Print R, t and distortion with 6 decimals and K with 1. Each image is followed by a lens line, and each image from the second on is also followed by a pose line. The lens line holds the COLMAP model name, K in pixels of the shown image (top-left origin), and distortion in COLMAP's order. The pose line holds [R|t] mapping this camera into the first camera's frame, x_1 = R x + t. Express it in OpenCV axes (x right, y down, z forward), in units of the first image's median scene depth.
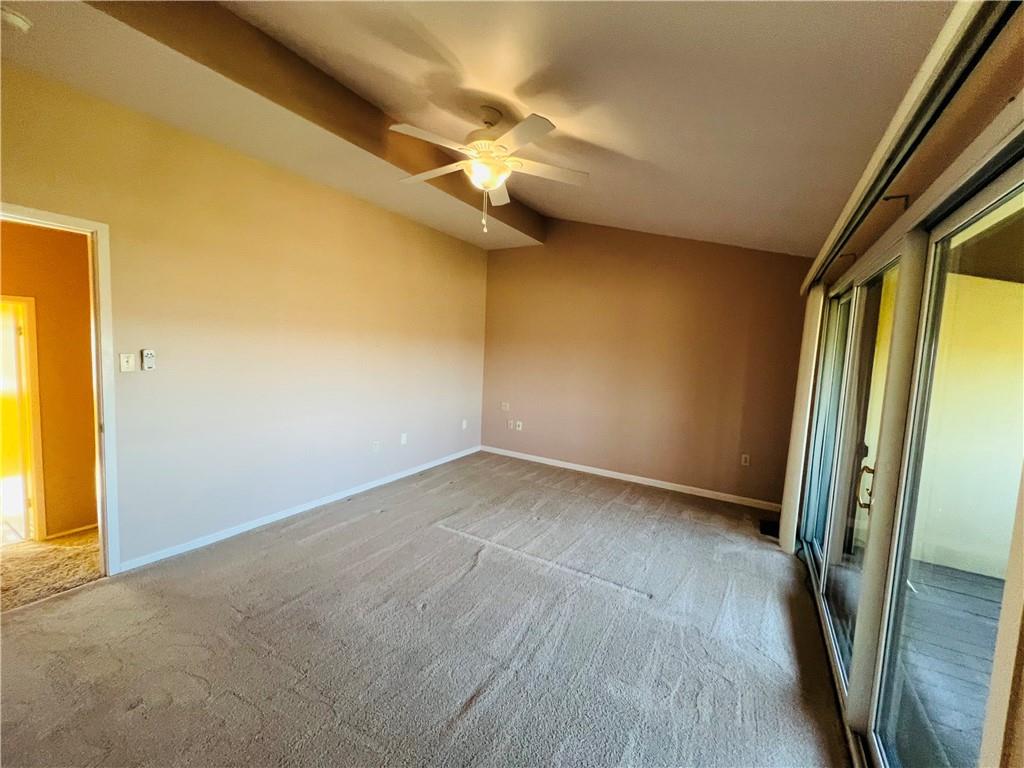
lens RADIAL K [[410.5, 0, 509.7], [0, 410.5, 387.1], [0, 0, 1]] dist [0.007009, 0.000410]
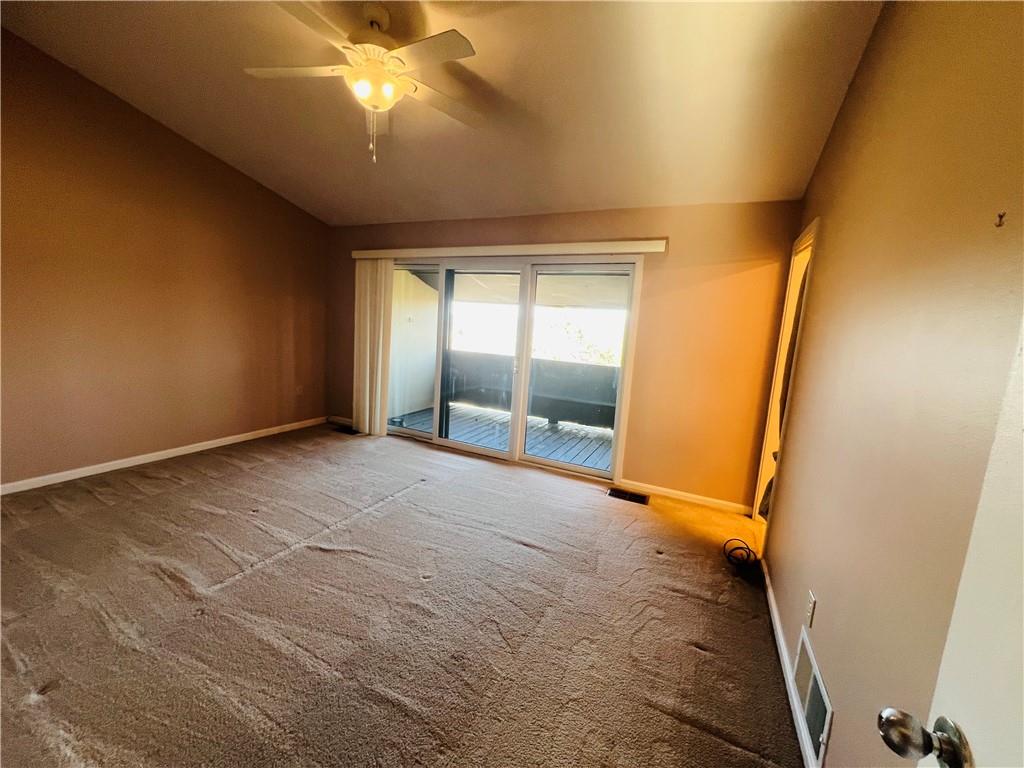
lens RADIAL K [[410.5, 0, 510.0], [0, 410.5, 377.1], [0, 0, 1]] dist [0.007009, 0.000410]
pose [[-0.098110, -0.180400, 0.978688, -0.702268], [0.027946, 0.982545, 0.183913, -0.066811], [-0.994783, 0.045394, -0.091357, 0.560641]]
